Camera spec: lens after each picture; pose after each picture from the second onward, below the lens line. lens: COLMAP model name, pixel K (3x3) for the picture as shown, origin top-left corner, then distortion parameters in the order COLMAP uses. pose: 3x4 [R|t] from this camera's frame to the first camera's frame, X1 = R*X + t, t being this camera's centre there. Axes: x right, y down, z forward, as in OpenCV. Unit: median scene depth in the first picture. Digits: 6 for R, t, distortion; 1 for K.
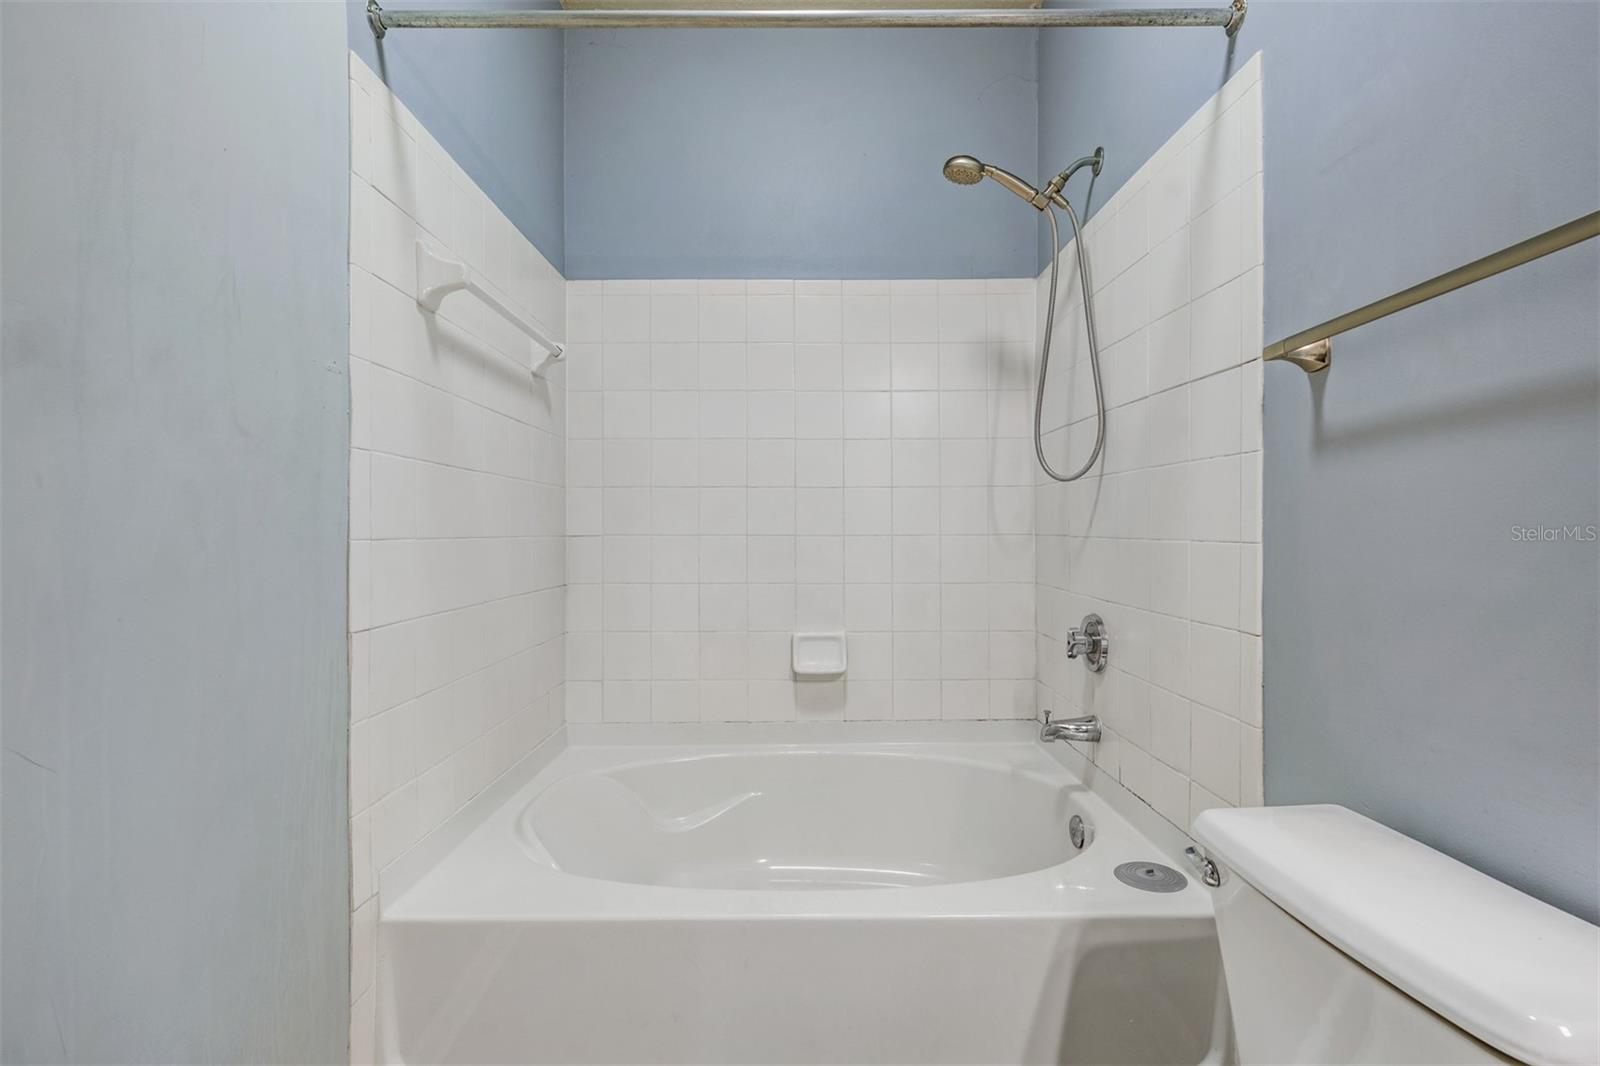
lens RADIAL K [[722.5, 0, 803.6], [0, 722.5, 530.2], [0, 0, 1]] dist [-0.004849, -0.001181]
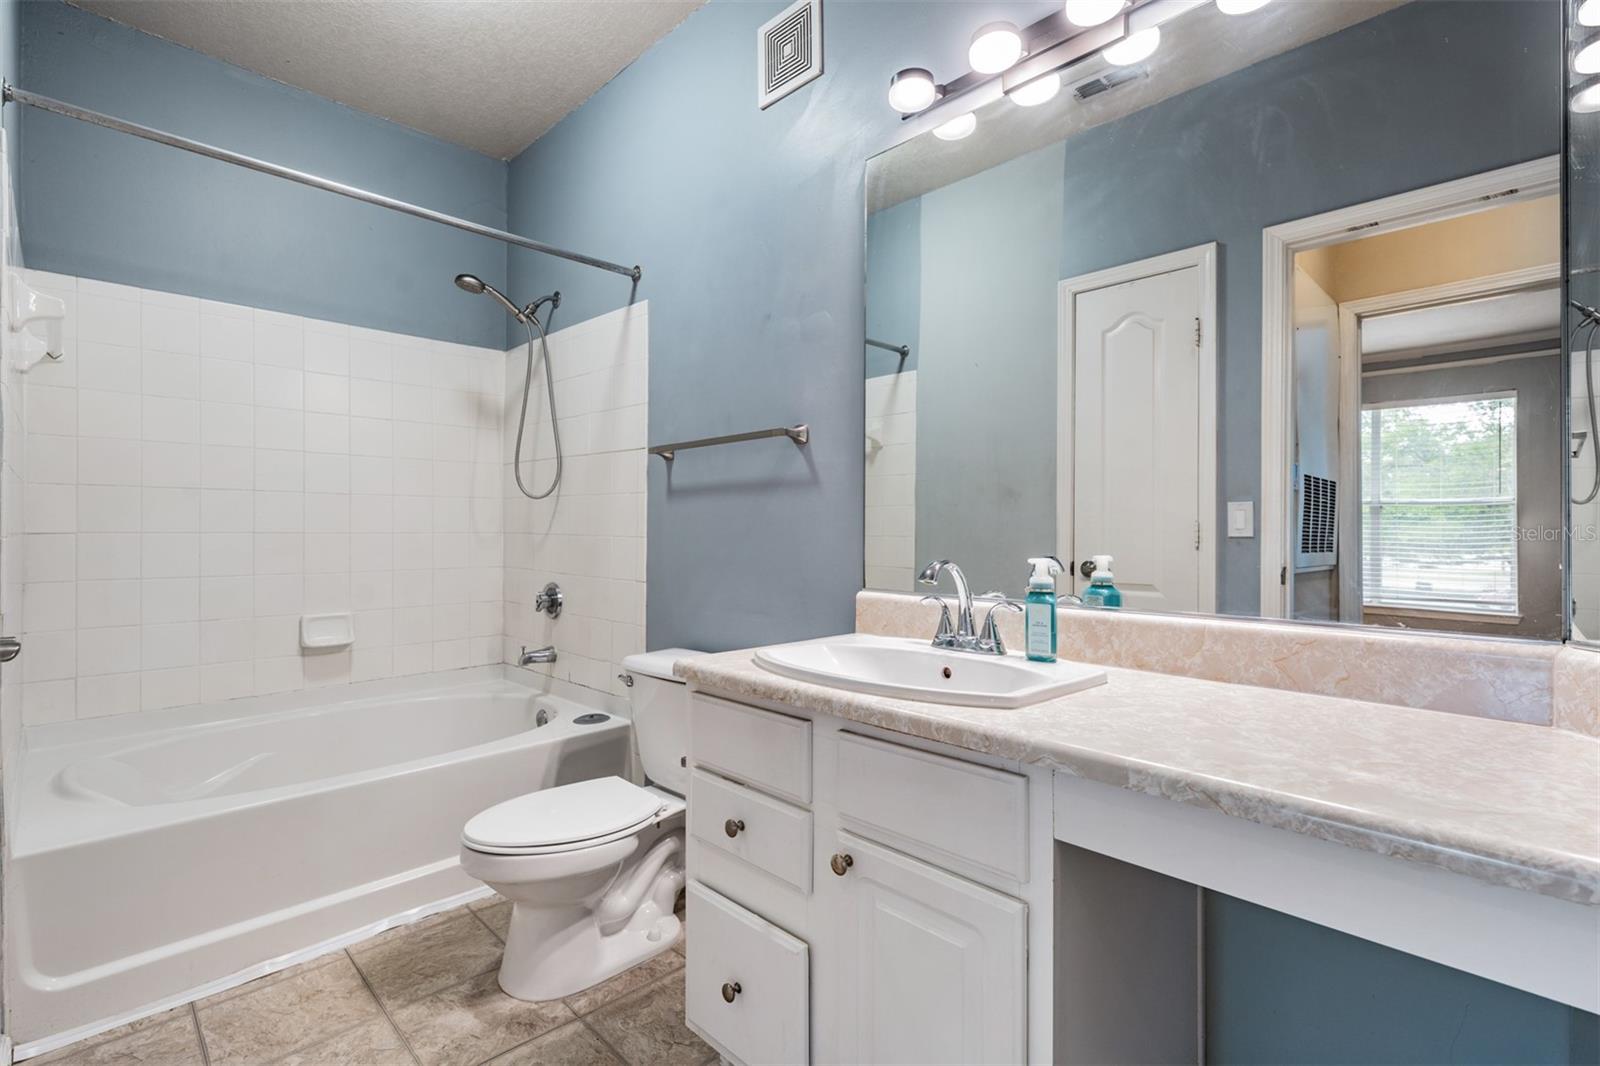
lens RADIAL K [[722.5, 0, 801.9], [0, 722.5, 533.1], [0, 0, 1]] dist [-0.004849, -0.001181]
pose [[0.696234, 0.001099, 0.717814, -0.361242], [-0.006793, 0.999964, 0.005057, -0.004829], [-0.717783, -0.008397, 0.696216, -0.510605]]
